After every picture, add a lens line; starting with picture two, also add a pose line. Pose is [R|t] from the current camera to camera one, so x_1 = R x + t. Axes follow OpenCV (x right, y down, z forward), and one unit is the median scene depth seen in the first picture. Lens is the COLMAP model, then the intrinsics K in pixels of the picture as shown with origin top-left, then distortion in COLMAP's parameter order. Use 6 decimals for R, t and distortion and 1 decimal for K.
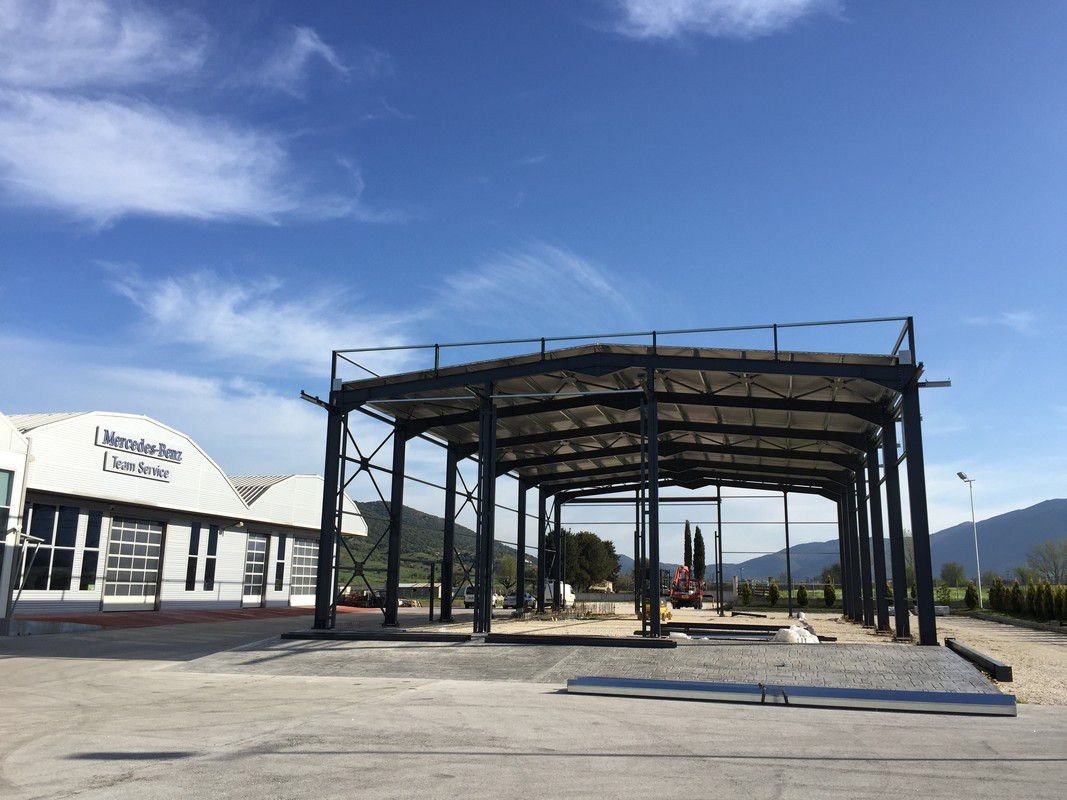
lens RADIAL K [[908.4, 0, 535.4], [0, 908.4, 393.4], [0, 0, 1]] dist [0.074125, -0.104331]
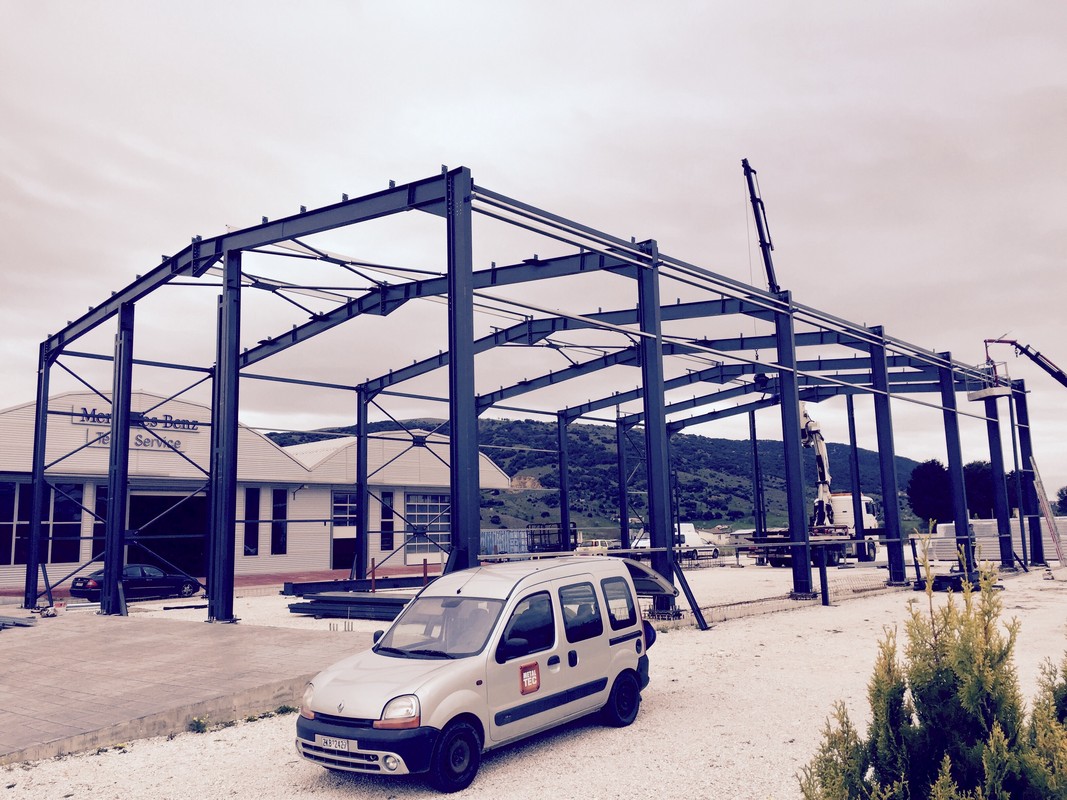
lens RADIAL K [[908.4, 0, 537.7], [0, 908.4, 402.8], [0, 0, 1]] dist [0.074125, -0.104331]
pose [[0.885095, -0.105370, -0.453326, 0.336114], [0.135824, 0.990113, 0.035048, 0.050450], [0.445151, -0.092593, 0.890656, 0.233008]]
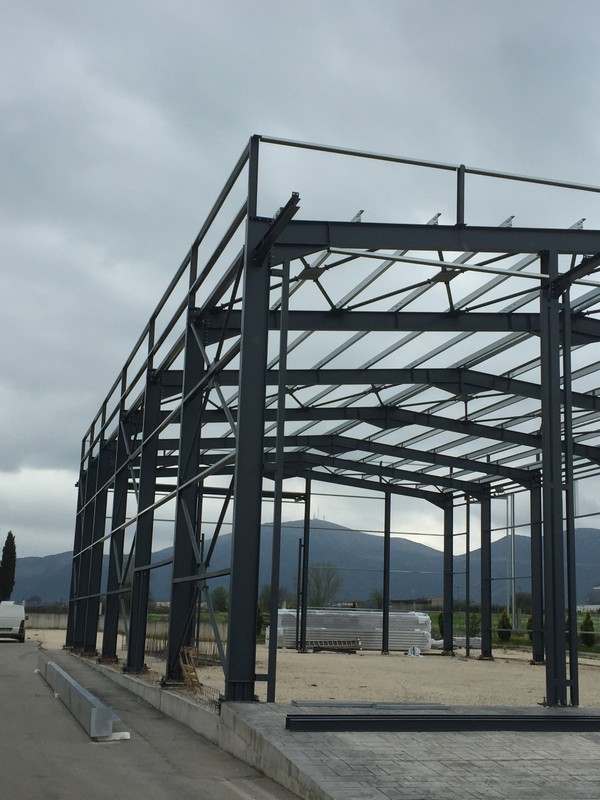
lens RADIAL K [[1056.7, 0, 298.3], [0, 1056.7, 396.5], [0, 0, 1]] dist [0.071720, 0.000000]
pose [[0.855565, 0.118550, 0.503939, -0.266434], [-0.125788, 0.991860, -0.019775, 0.056889], [-0.502182, -0.046471, 0.863513, 0.279253]]
